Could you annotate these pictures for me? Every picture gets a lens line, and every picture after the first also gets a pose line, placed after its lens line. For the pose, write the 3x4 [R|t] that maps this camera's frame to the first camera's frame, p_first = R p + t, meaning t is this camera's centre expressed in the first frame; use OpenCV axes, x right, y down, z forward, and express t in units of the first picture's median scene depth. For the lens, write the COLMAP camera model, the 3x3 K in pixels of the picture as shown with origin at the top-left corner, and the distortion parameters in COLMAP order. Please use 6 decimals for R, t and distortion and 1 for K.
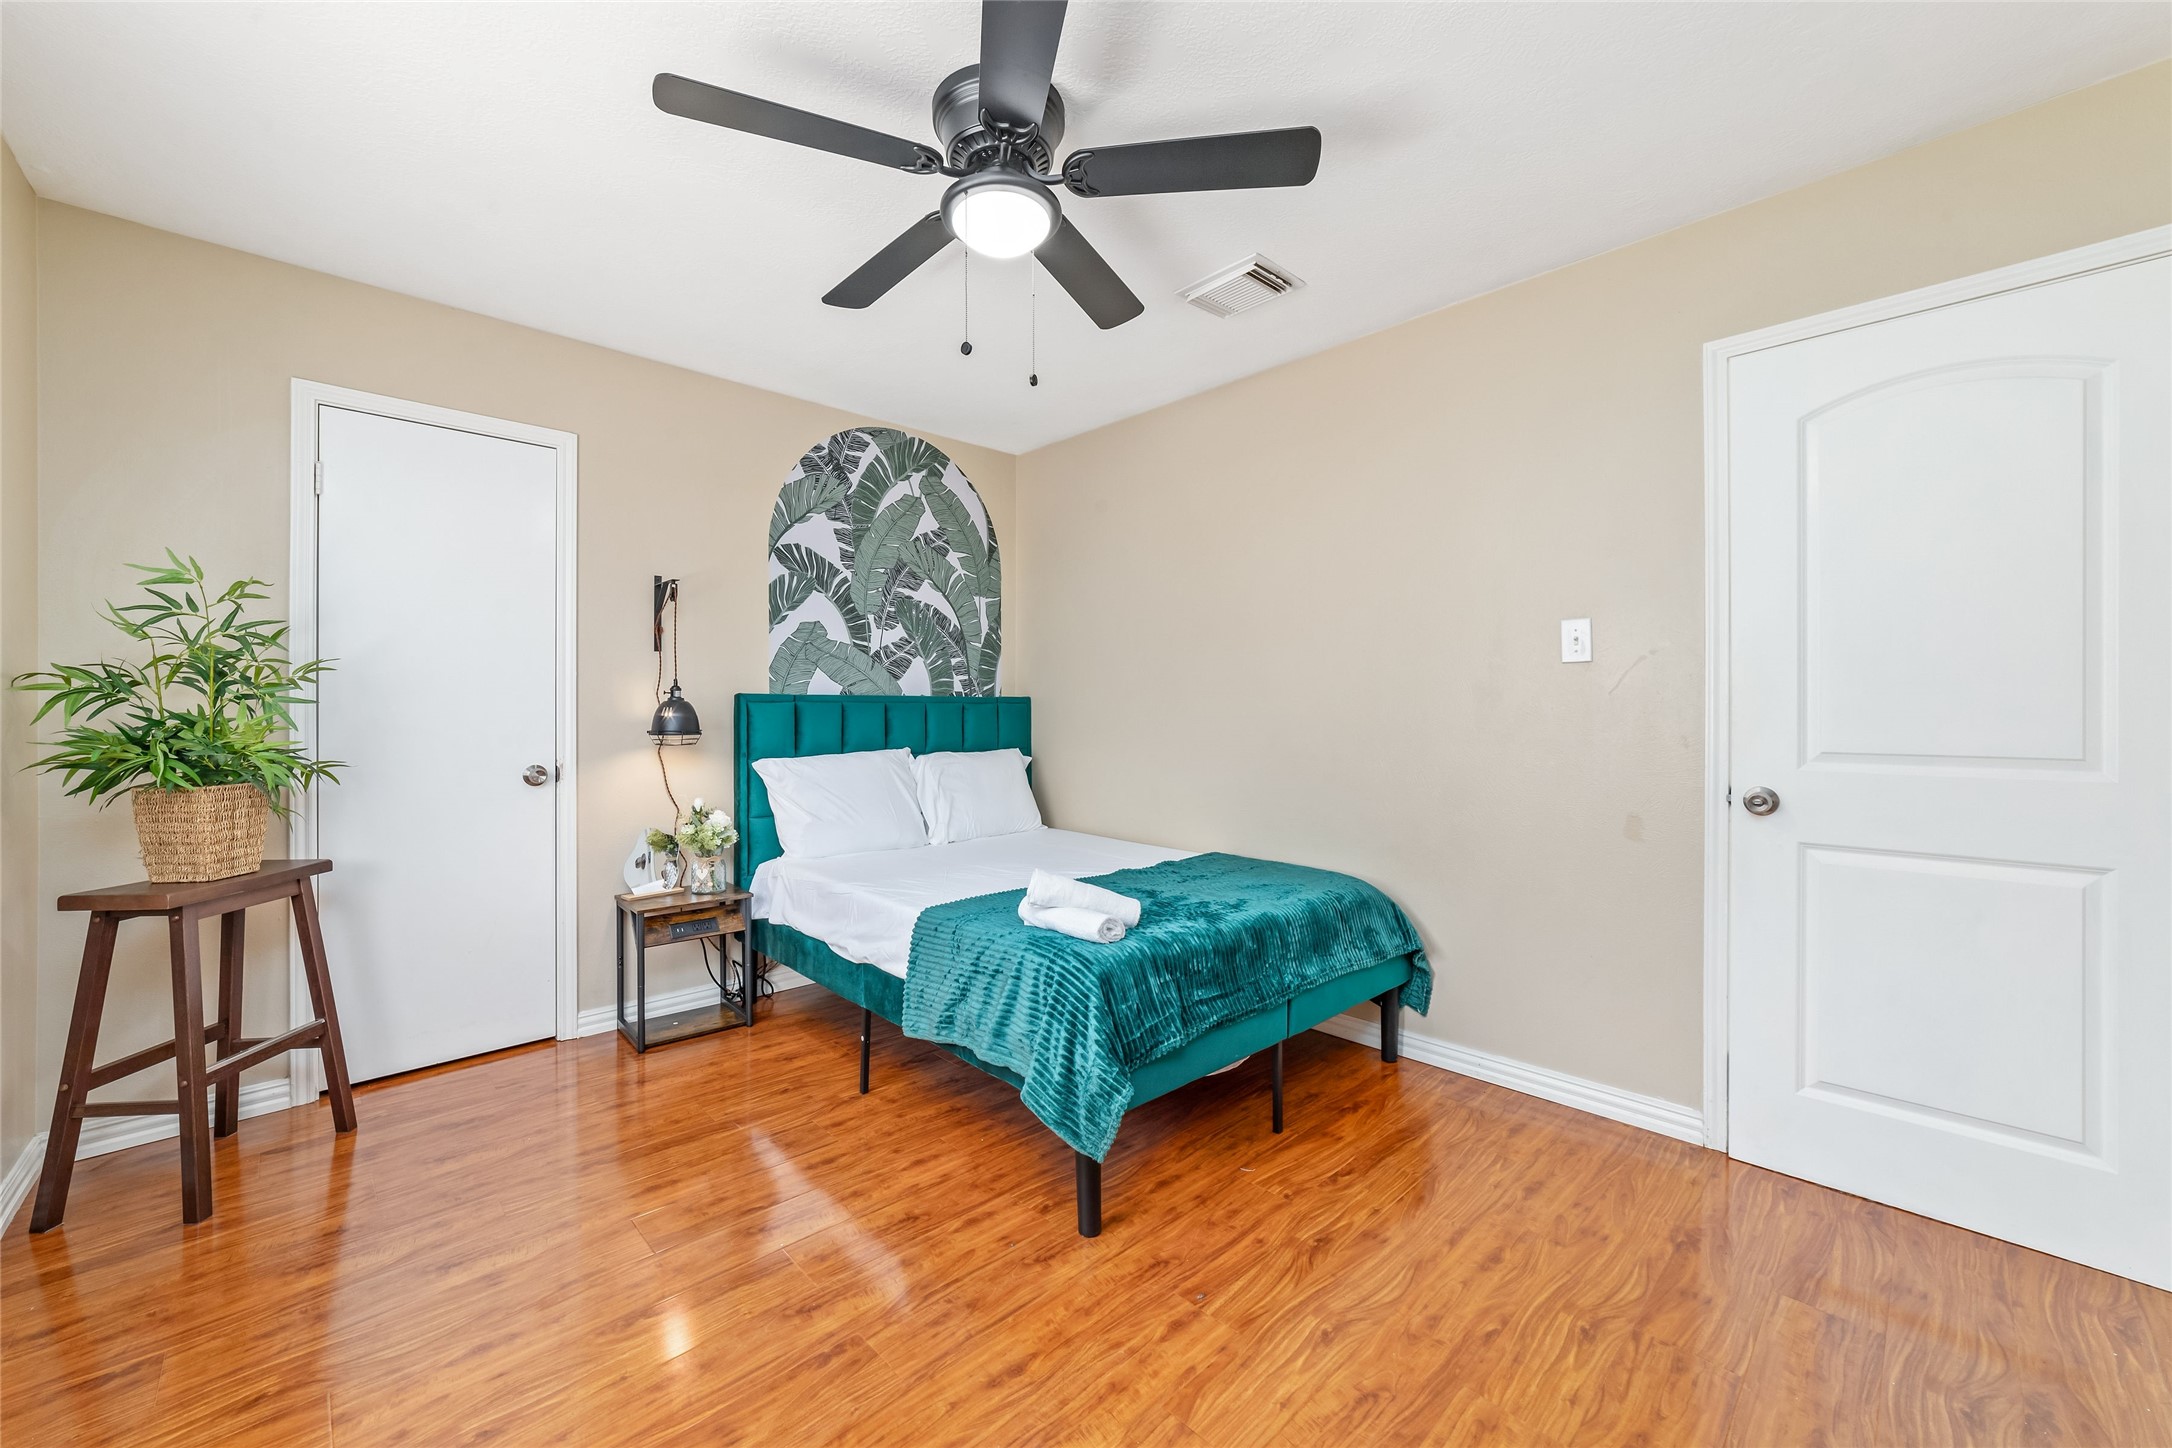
lens RADIAL K [[843.8, 0, 1080.5], [0, 843.8, 710.0], [0, 0, 1]] dist [-0.014504, 0.000640]
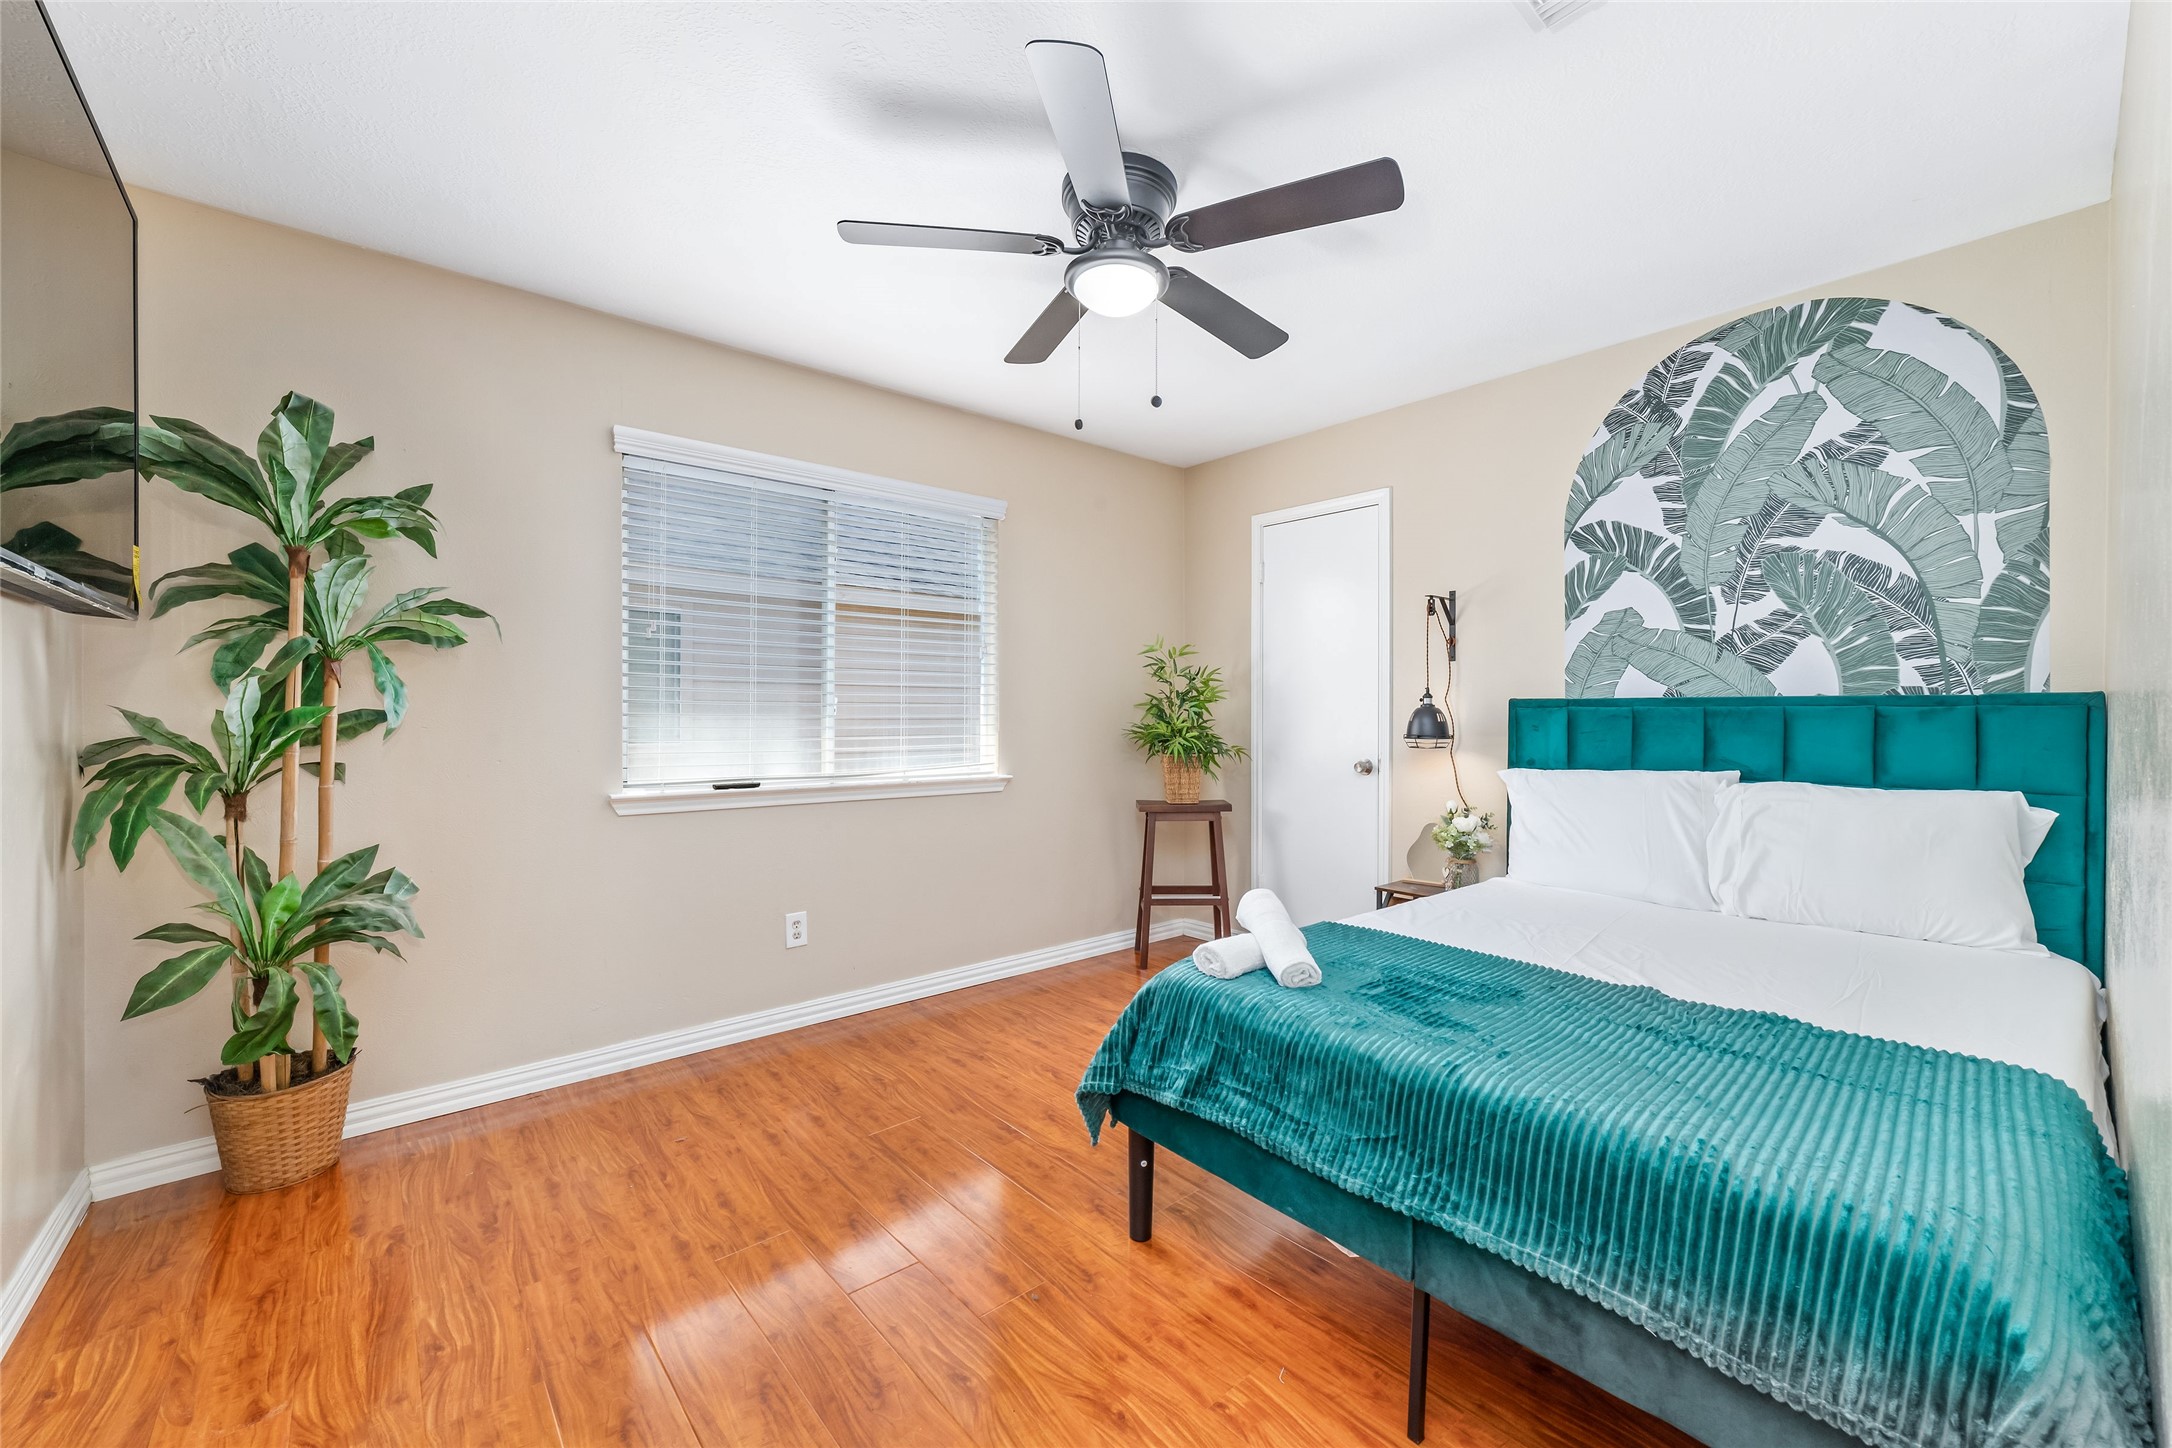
lens RADIAL K [[843.8, 0, 1079.1], [0, 843.8, 723.1], [0, 0, 1]] dist [-0.014504, 0.000640]
pose [[-0.049185, 0.012122, -0.998716, 0.509110], [-0.001668, 0.999924, 0.012218, -0.002574], [0.998788, 0.002267, -0.049161, 0.490078]]
